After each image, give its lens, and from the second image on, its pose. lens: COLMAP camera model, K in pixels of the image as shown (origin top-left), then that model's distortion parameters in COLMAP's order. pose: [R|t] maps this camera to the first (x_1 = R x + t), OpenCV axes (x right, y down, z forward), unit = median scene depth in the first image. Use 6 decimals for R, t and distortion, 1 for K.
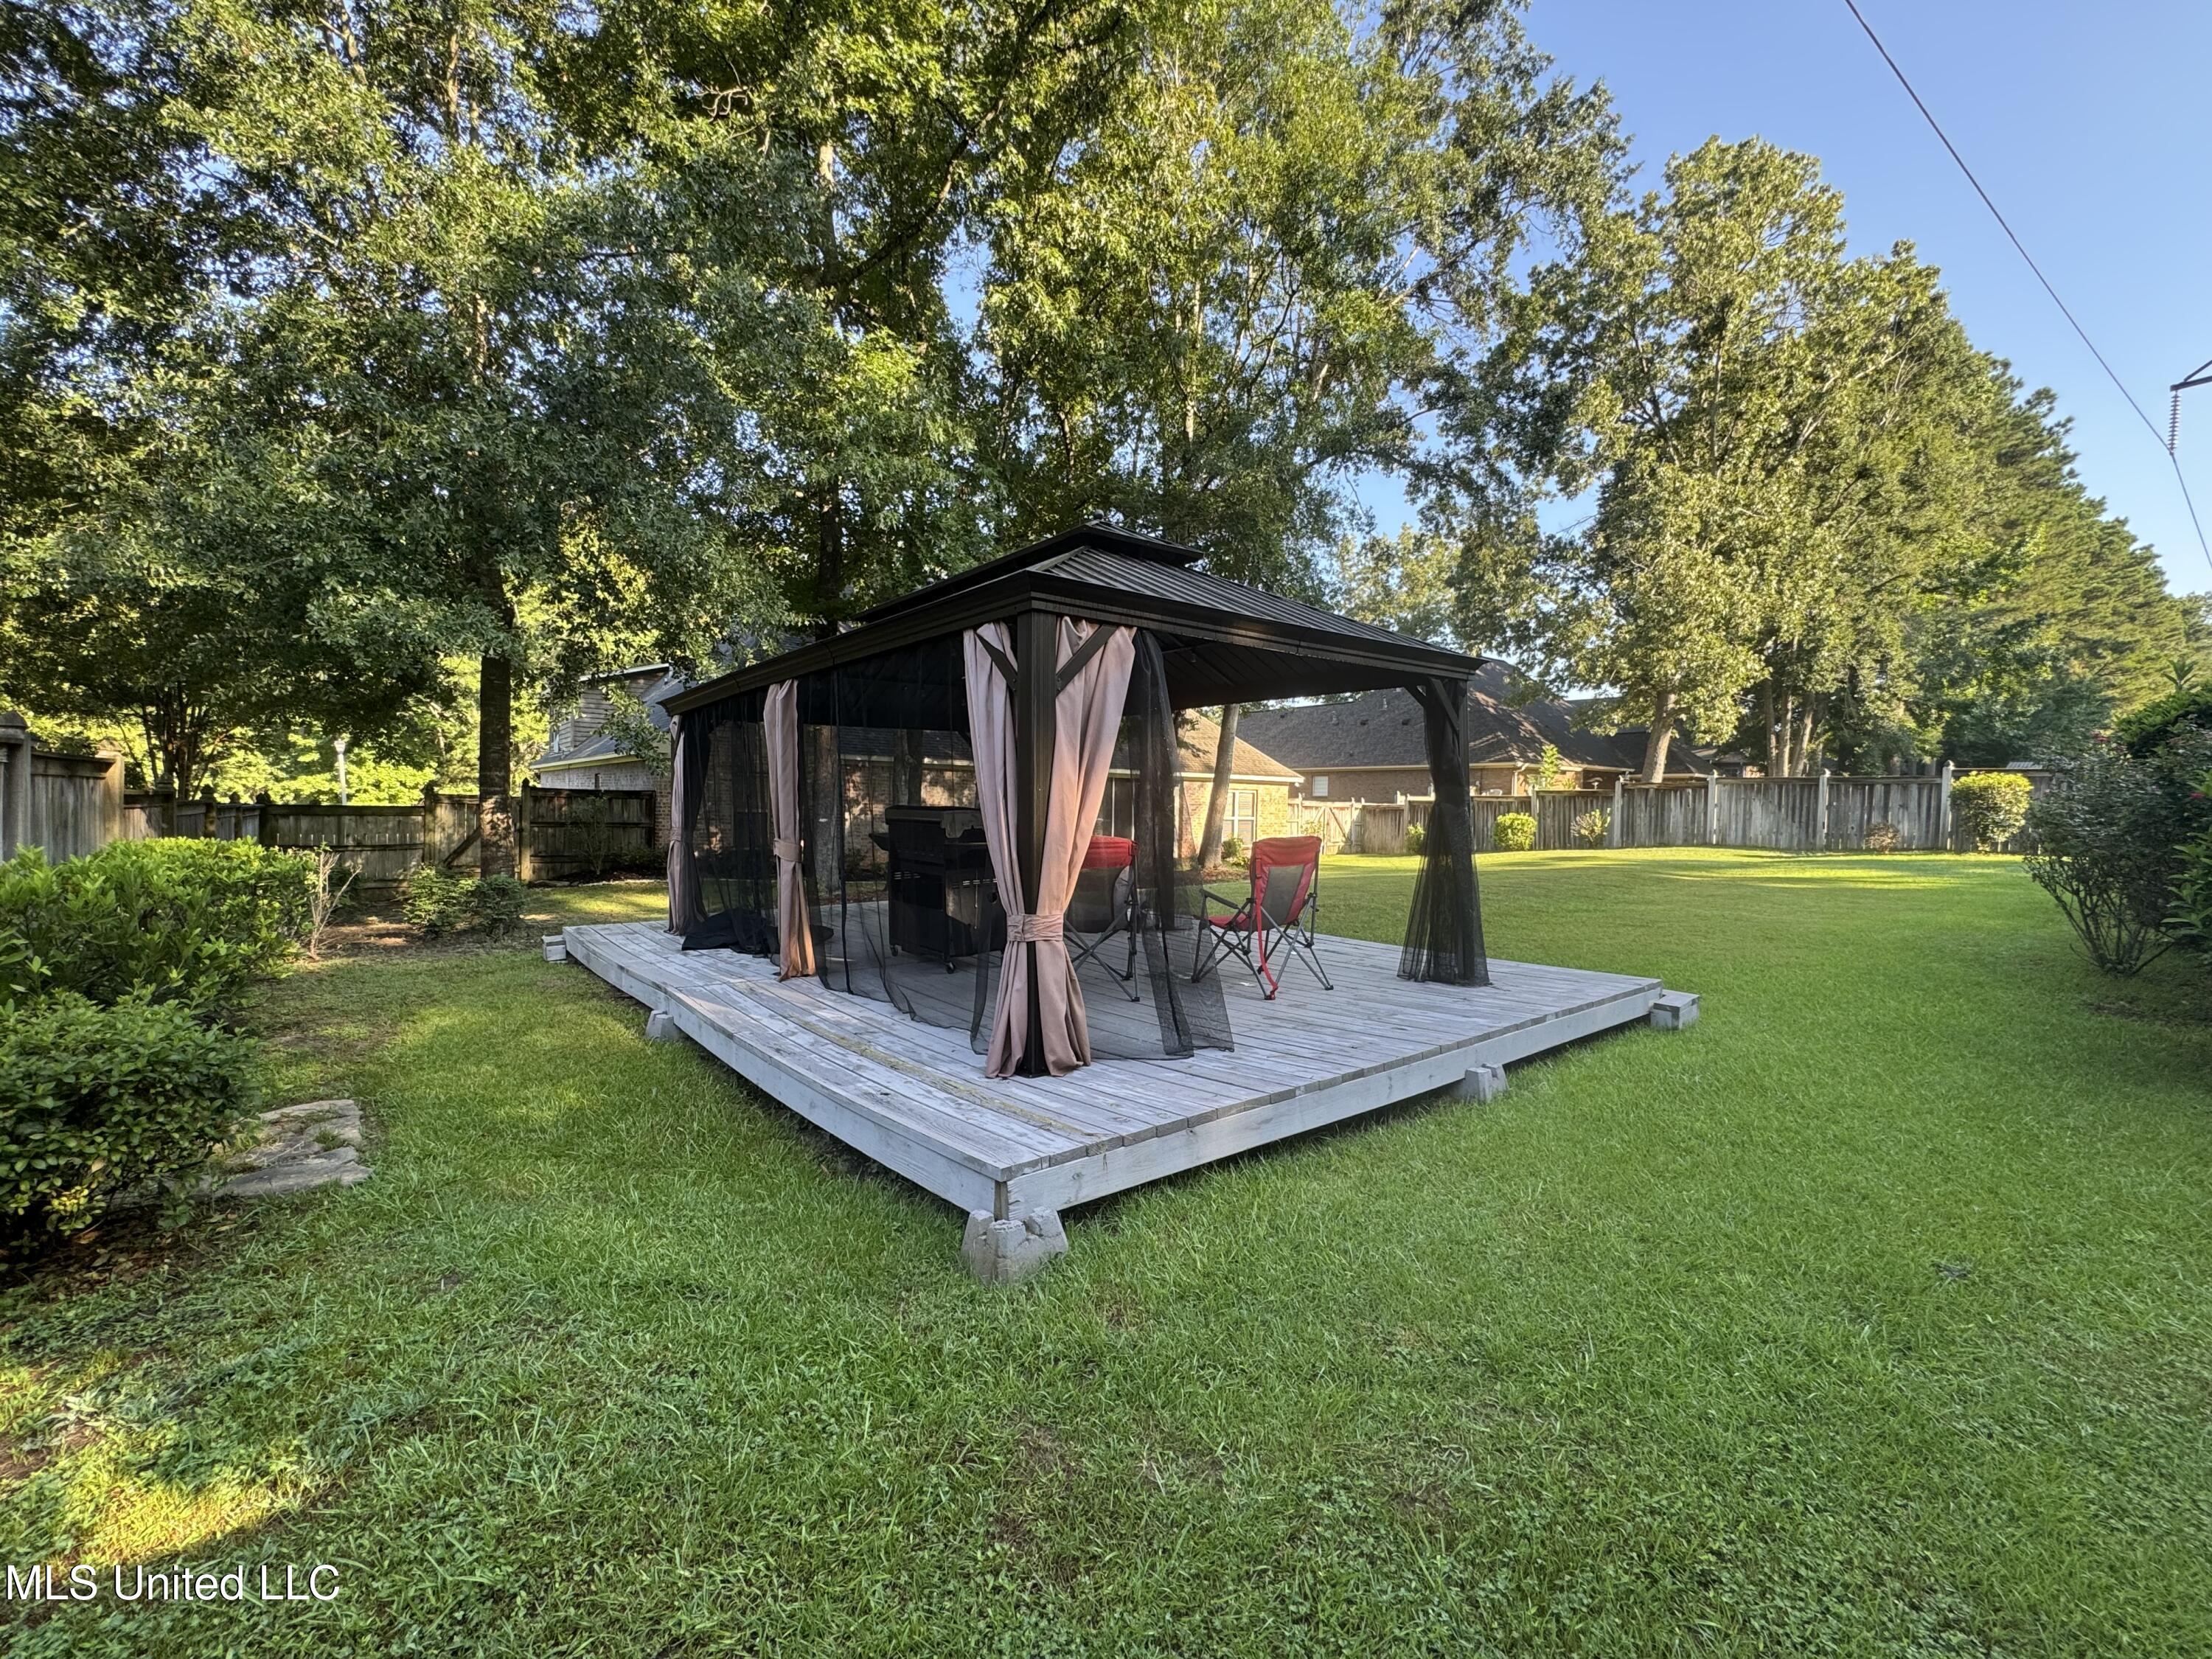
lens RADIAL K [[886.4, 0, 1107.4], [0, 886.4, 832.6], [0, 0, 1]] dist [0.000454, 0.000804]
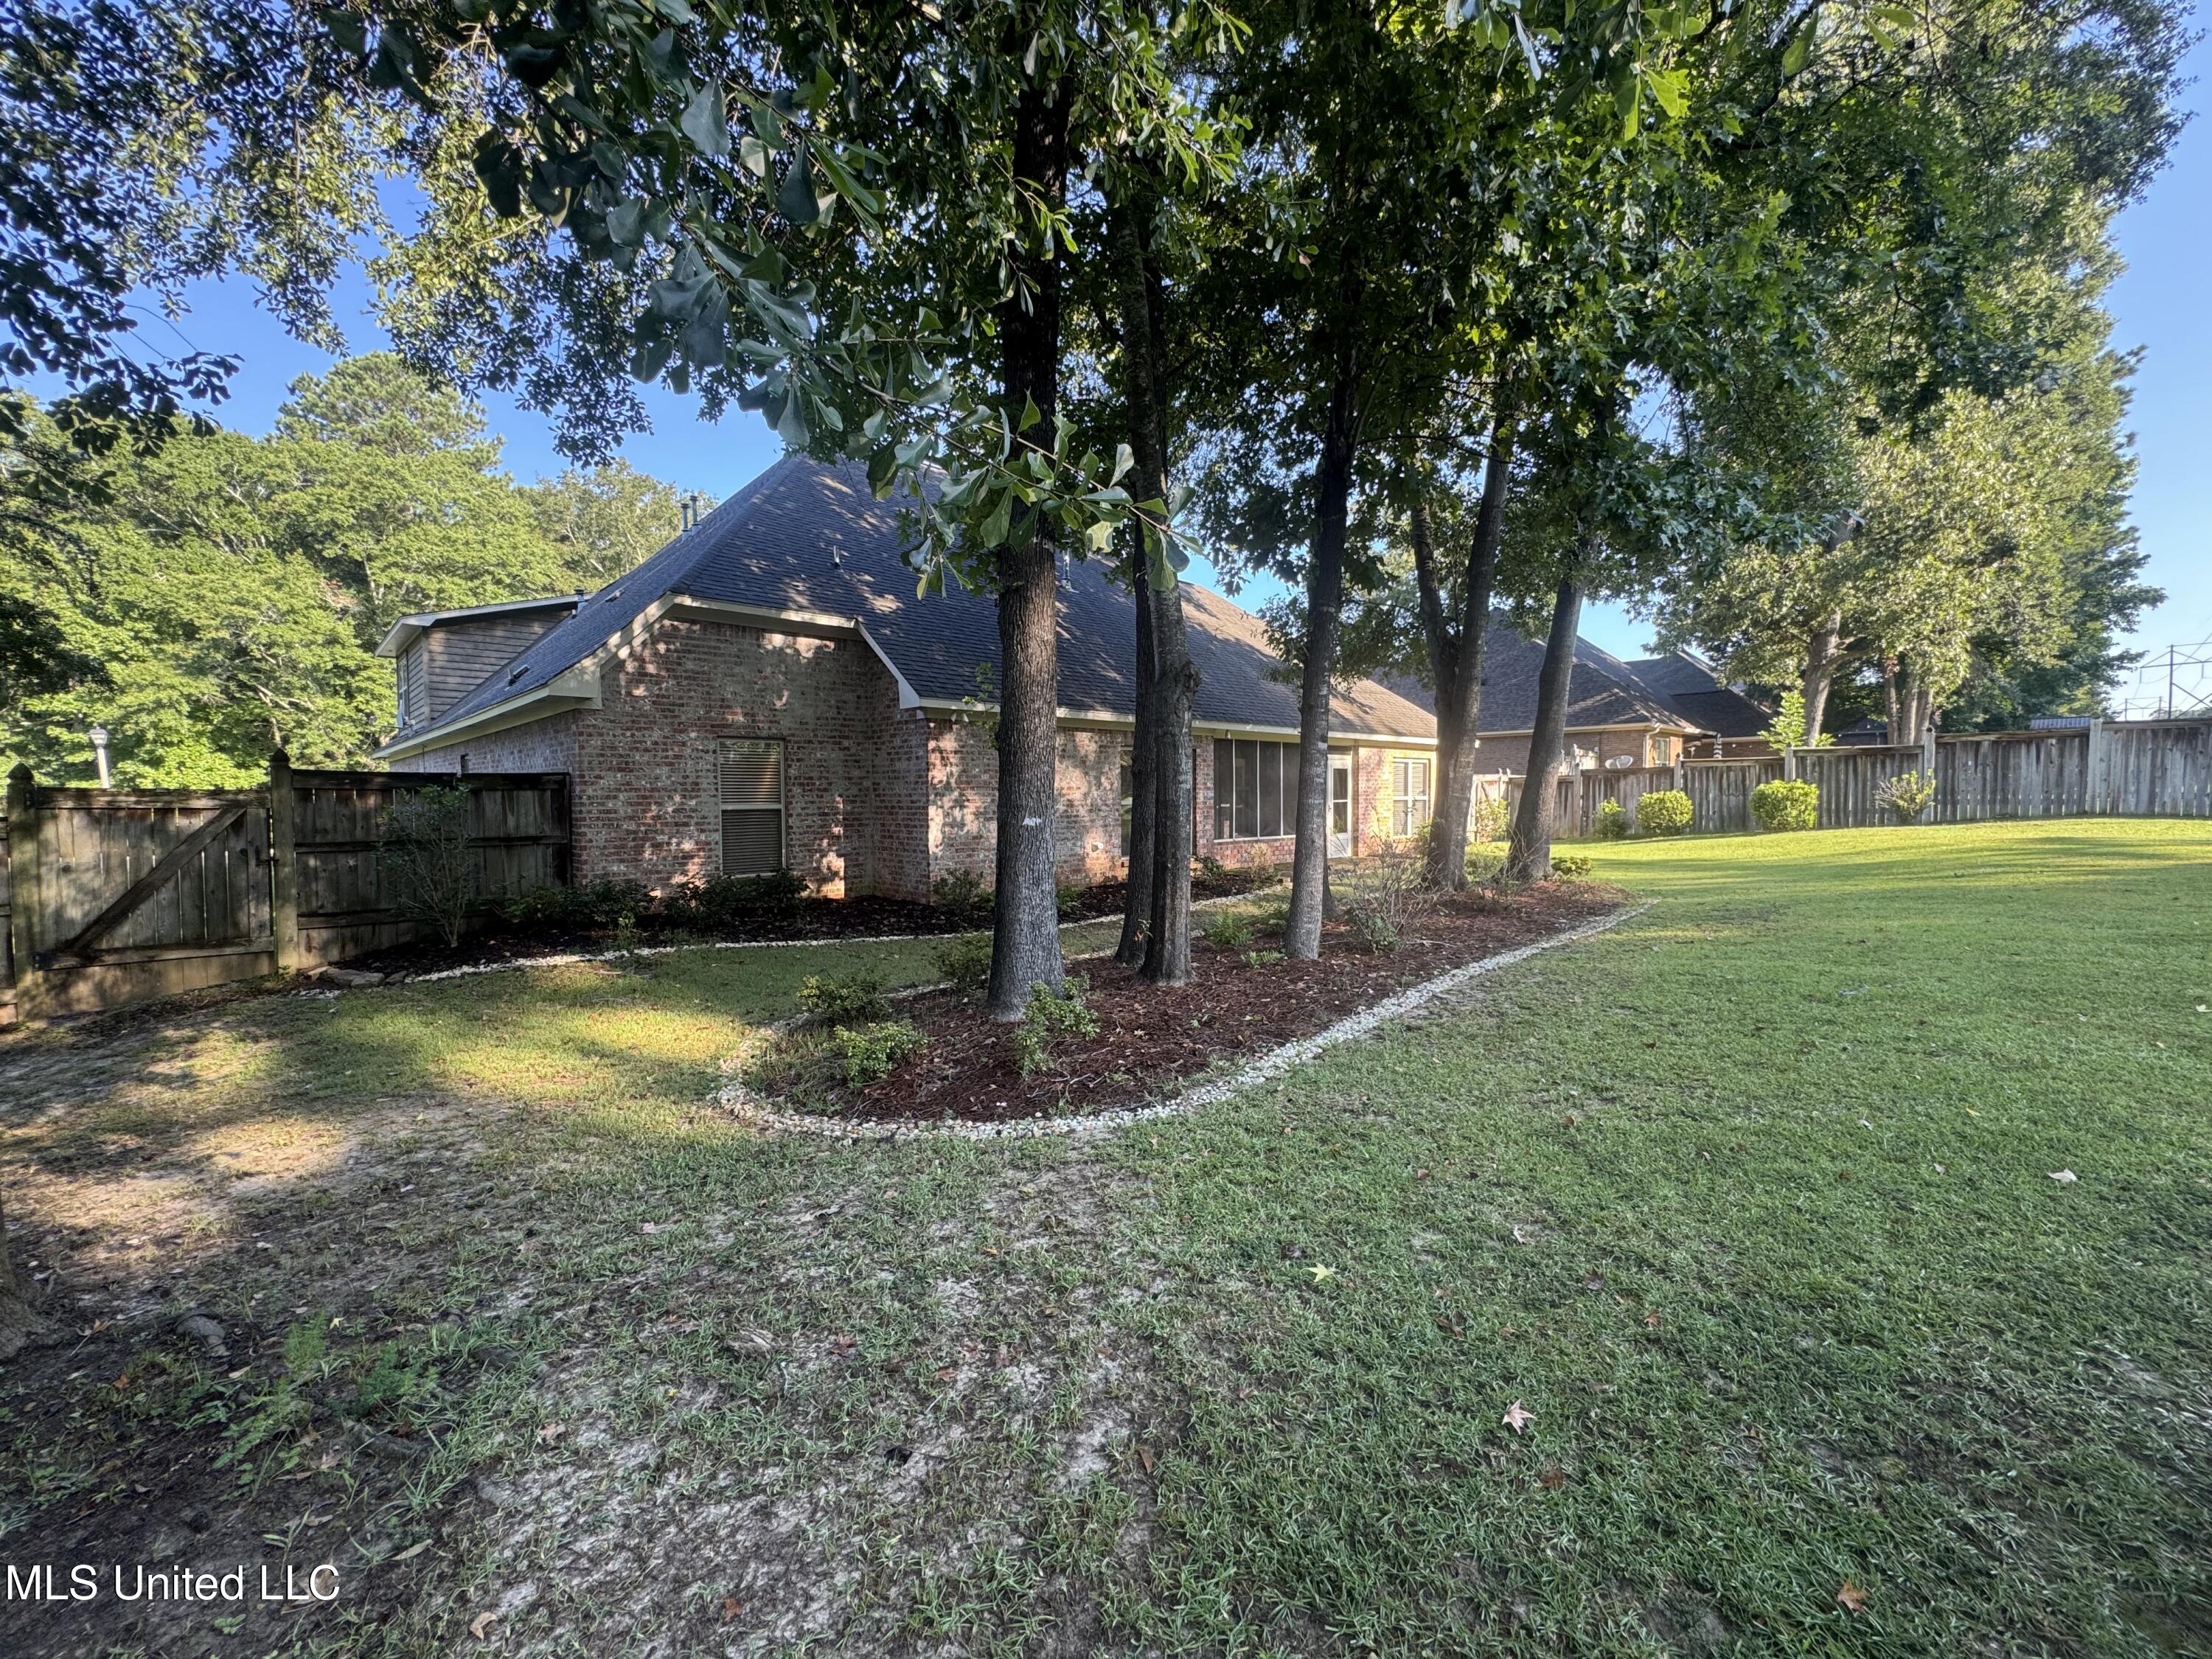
lens RADIAL K [[884.9, 0, 1103.7], [0, 884.9, 830.3], [0, 0, 1]] dist [-0.000342, 0.000145]
pose [[0.995981, -0.032244, 0.083556, -0.136616], [0.031217, 0.999421, 0.013570, -0.006708], [-0.083945, -0.010907, 0.996411, 0.256111]]
